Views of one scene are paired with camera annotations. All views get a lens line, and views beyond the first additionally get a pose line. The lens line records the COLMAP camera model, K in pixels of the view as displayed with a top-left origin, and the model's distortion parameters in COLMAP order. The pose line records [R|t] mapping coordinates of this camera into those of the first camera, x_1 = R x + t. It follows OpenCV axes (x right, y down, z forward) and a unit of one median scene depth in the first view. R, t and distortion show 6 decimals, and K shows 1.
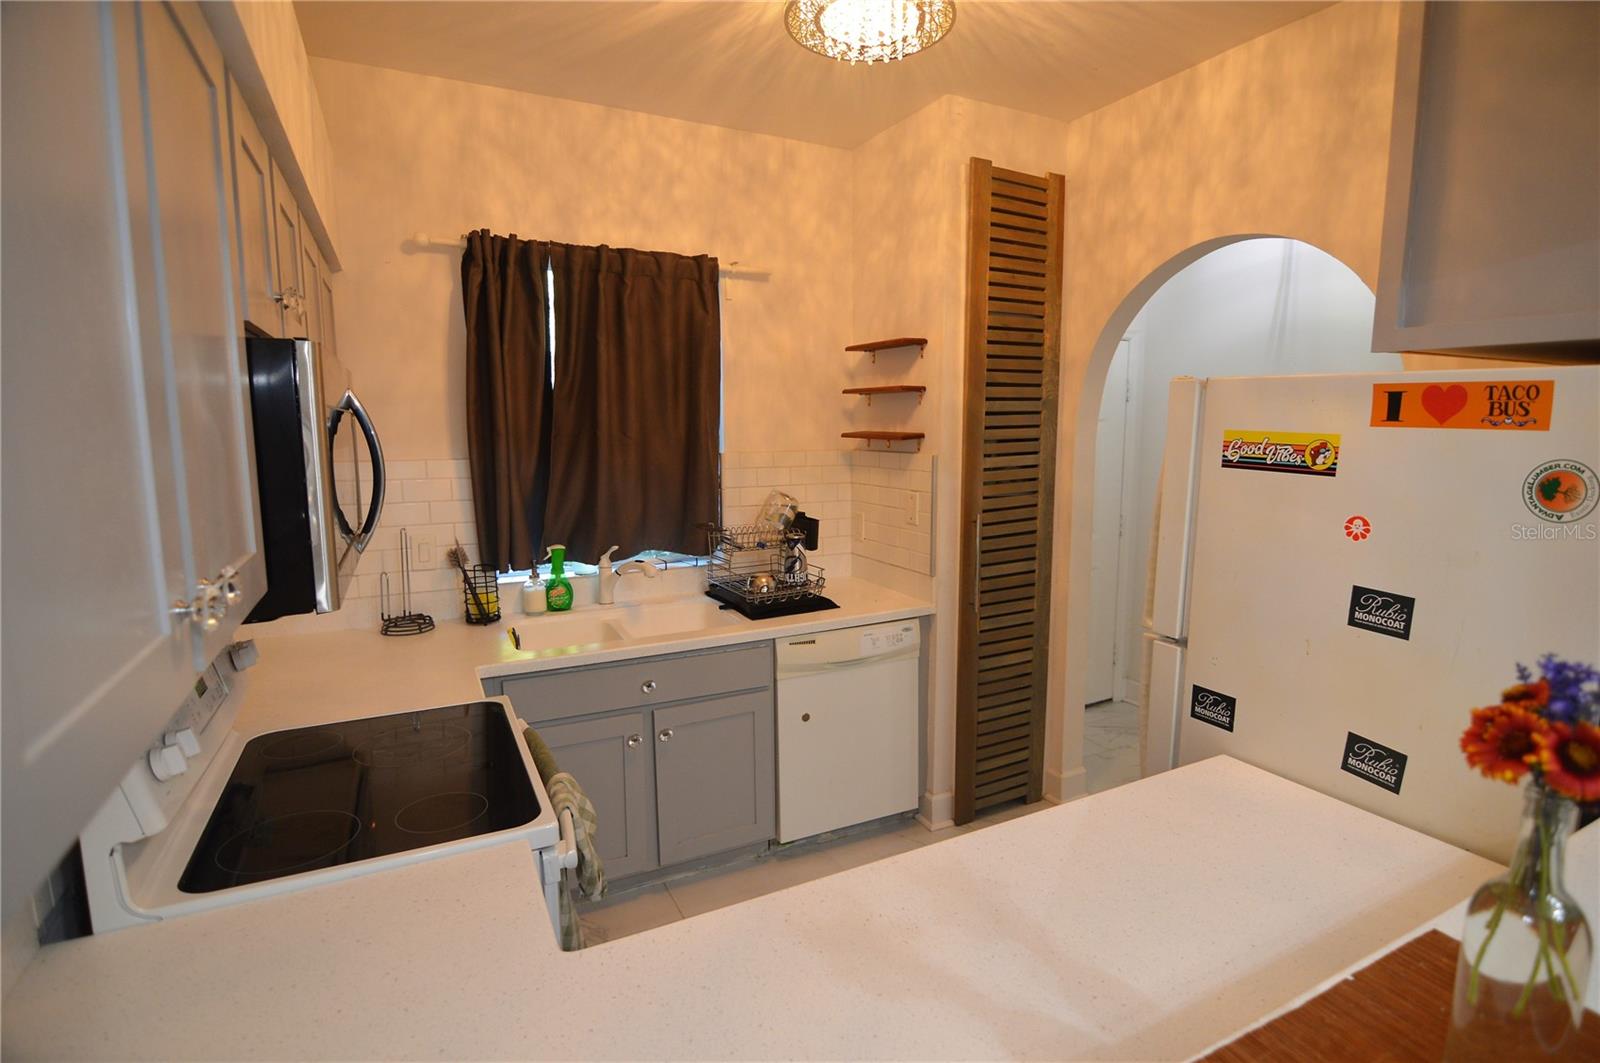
lens RADIAL K [[769.9, 0, 820.2], [0, 769.9, 531.6], [0, 0, 1]] dist [-0.002175, -0.014865]
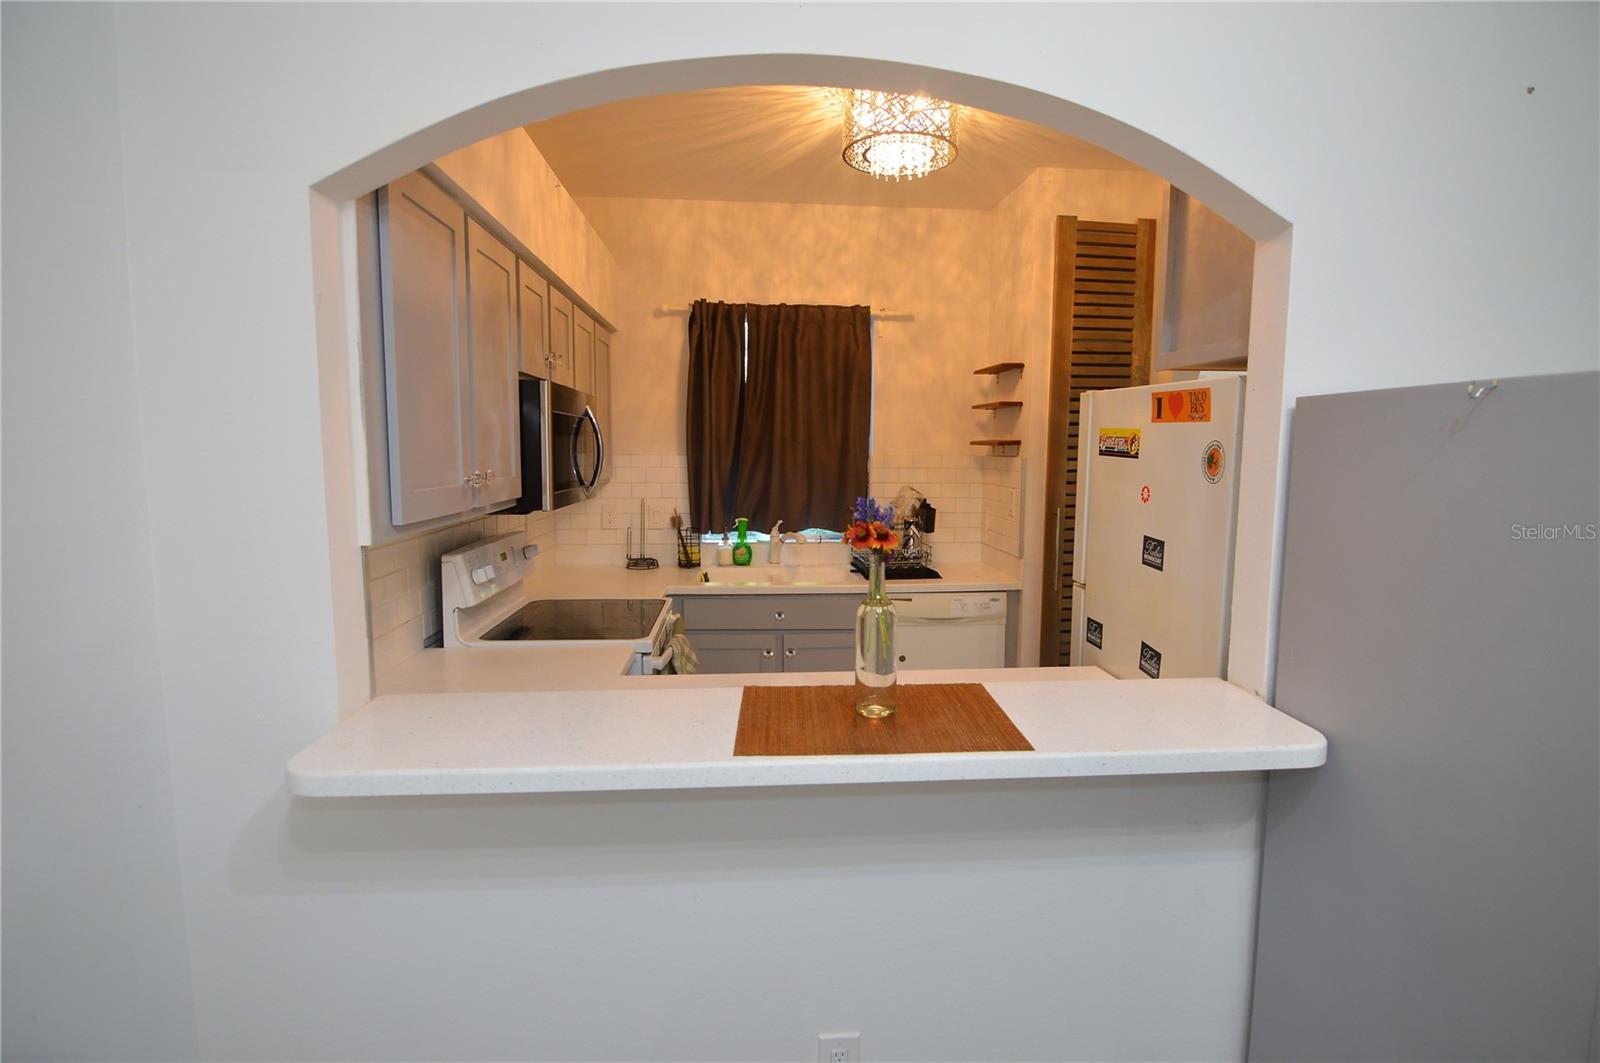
lens RADIAL K [[769.9, 0, 820.2], [0, 769.9, 531.6], [0, 0, 1]] dist [-0.002175, -0.014865]
pose [[0.928796, 0.050384, -0.367150, 0.305069], [-0.060632, 0.998025, -0.016422, 0.056854], [0.365597, 0.037514, 0.930017, -0.248567]]
